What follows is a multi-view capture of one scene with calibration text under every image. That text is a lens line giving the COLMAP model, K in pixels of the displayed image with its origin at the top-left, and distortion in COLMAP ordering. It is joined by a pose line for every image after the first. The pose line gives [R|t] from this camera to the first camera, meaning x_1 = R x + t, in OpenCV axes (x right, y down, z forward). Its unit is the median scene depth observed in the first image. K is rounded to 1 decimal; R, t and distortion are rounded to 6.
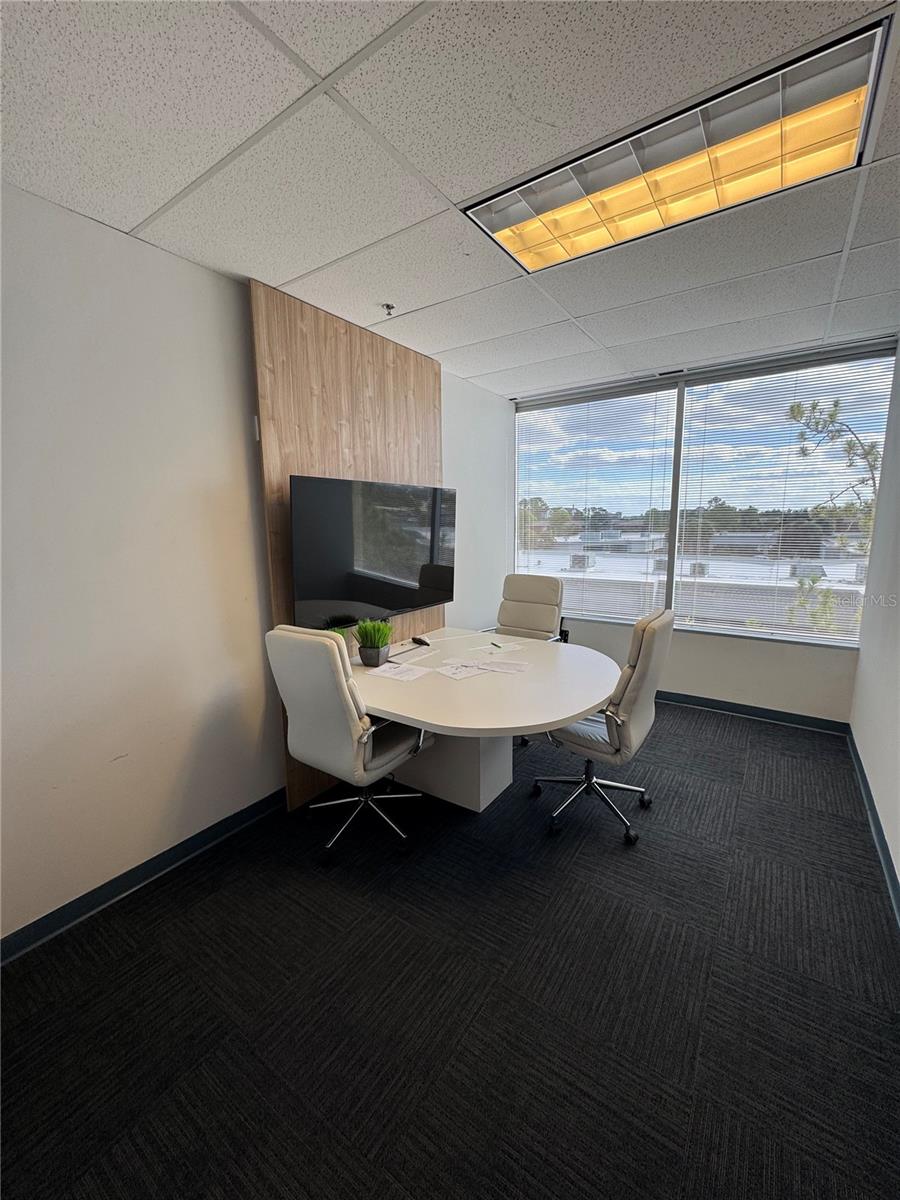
lens RADIAL K [[479.5, 0, 452.5], [0, 479.5, 599.8], [0, 0, 1]] dist [-0.003086, 0.000028]
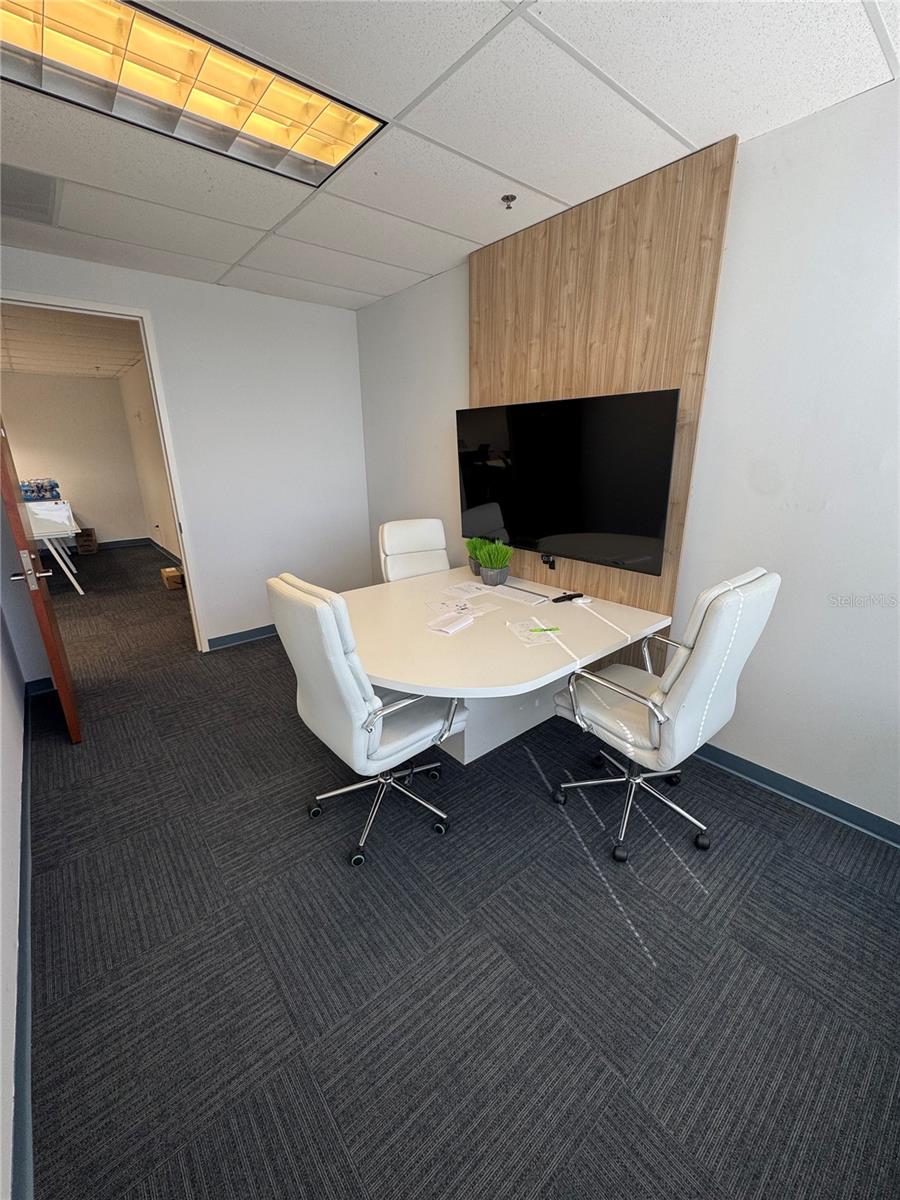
lens RADIAL K [[479.5, 0, 452.5], [0, 479.5, 599.8], [0, 0, 1]] dist [-0.003086, 0.000028]
pose [[-0.266543, 0.307144, -0.913574, 0.850159], [-0.141915, 0.925027, 0.352399, -0.196742], [0.953318, 0.223579, -0.202971, 1.126260]]
